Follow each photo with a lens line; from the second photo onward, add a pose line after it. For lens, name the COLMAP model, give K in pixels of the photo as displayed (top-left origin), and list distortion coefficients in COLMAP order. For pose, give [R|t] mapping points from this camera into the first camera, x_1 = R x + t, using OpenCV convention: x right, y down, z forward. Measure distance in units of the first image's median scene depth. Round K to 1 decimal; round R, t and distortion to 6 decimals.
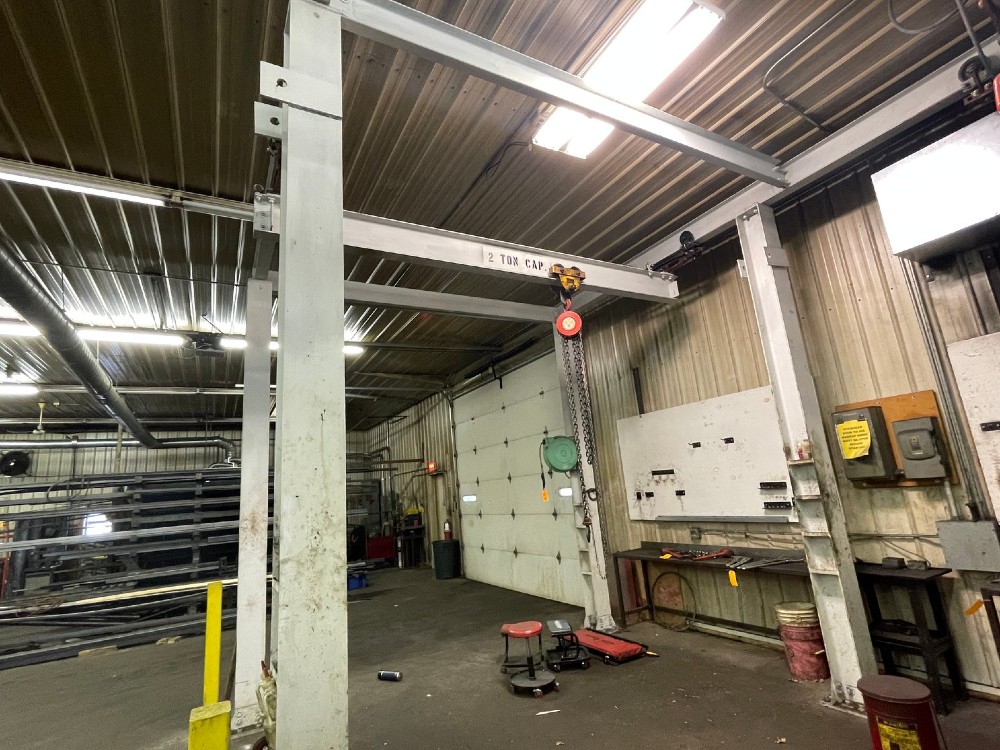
lens RADIAL K [[500.1, 0, 495.5], [0, 500.1, 378.7], [0, 0, 1]] dist [0.000962, 0.000466]
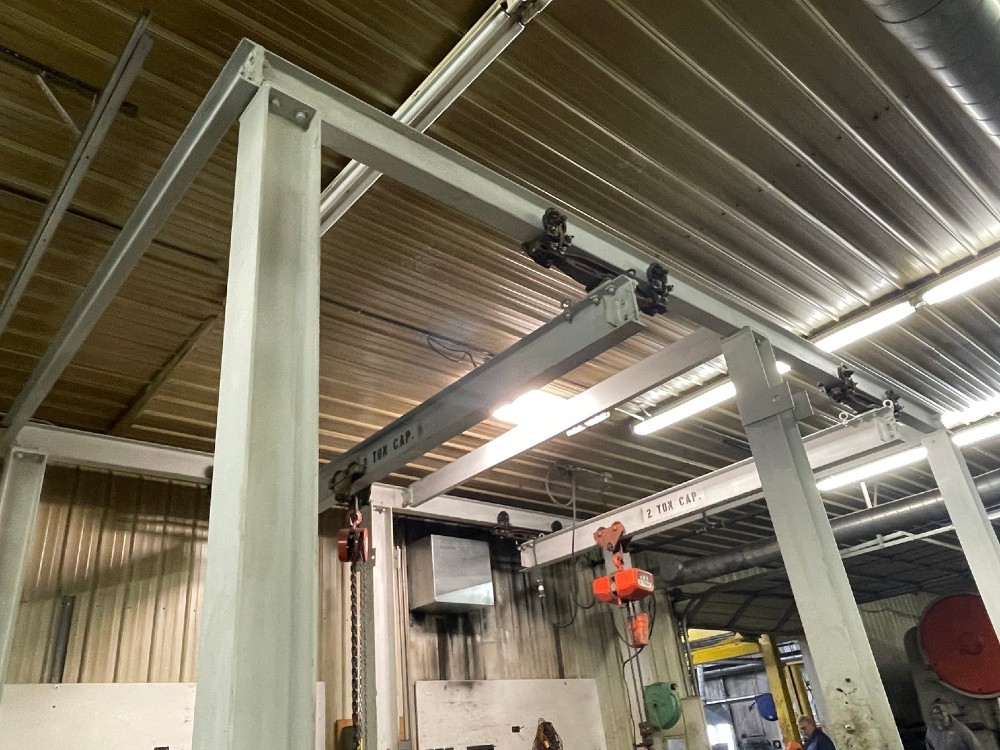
lens RADIAL K [[746.7, 0, 491.2], [0, 746.7, 373.9], [0, 0, 1]] dist [0.003761, -0.011894]
pose [[-0.195999, 0.547639, 0.813434, -0.931645], [-0.102560, 0.813526, -0.572413, 0.301705], [-0.975226, -0.195619, -0.103285, 0.945880]]
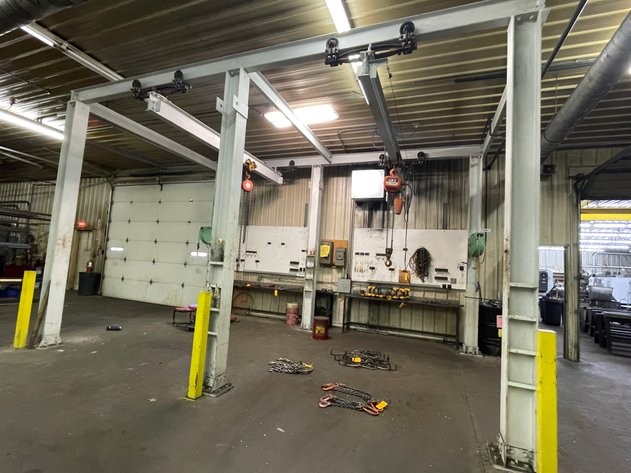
lens RADIAL K [[315.6, 0, 311.4], [0, 315.6, 238.1], [0, 0, 1]] dist [0.000962, 0.000466]
pose [[0.760529, 0.187118, 0.621758, -0.497479], [-0.267045, 0.962980, 0.036839, -0.004350], [-0.591847, -0.194054, 0.782343, -0.396231]]
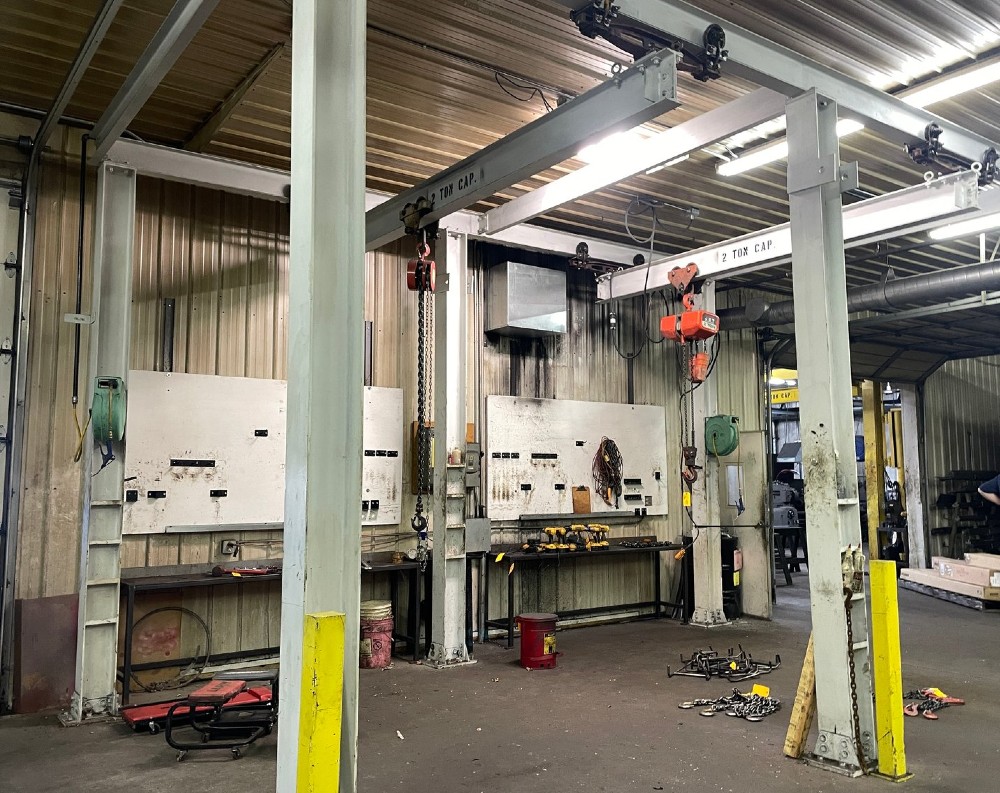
lens RADIAL K [[885.2, 0, 542.4], [0, 885.2, 385.5], [0, 0, 1]] dist [0.079431, -0.064337]
pose [[-0.143891, 0.196526, 0.969883, -1.238181], [-0.197392, 0.954687, -0.222732, 0.346807], [-0.969707, -0.223496, -0.098578, 0.892765]]
